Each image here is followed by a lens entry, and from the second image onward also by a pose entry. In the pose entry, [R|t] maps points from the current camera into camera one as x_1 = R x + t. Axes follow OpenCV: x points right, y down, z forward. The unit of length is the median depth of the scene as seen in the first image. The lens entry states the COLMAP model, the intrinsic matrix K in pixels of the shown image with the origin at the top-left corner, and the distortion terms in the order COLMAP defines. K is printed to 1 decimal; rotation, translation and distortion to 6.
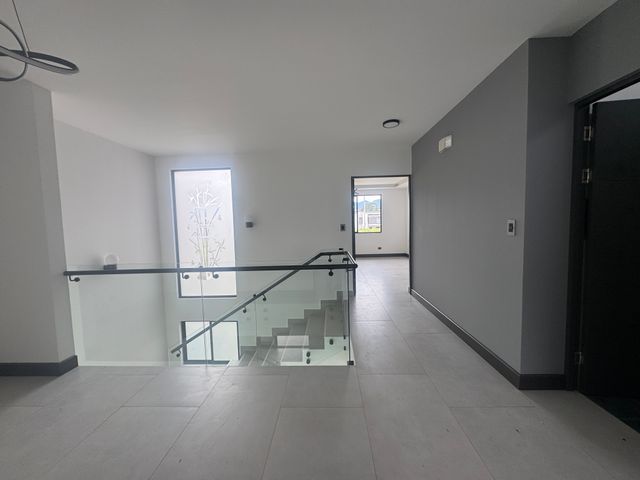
lens RADIAL K [[257.9, 0, 320.9], [0, 257.9, 242.9], [0, 0, 1]] dist [-0.000158, 0.000042]
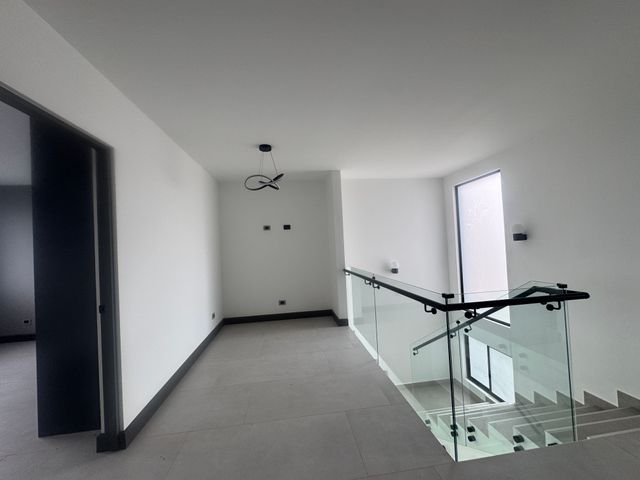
lens RADIAL K [[259.0, 0, 319.1], [0, 259.0, 238.2], [0, 0, 1]] dist [-0.000613, 0.000092]
pose [[0.165556, -0.003979, -0.986192, 0.389304], [-0.032670, 0.999421, -0.009517, -0.040157], [0.985659, 0.033794, 0.165330, 0.282465]]
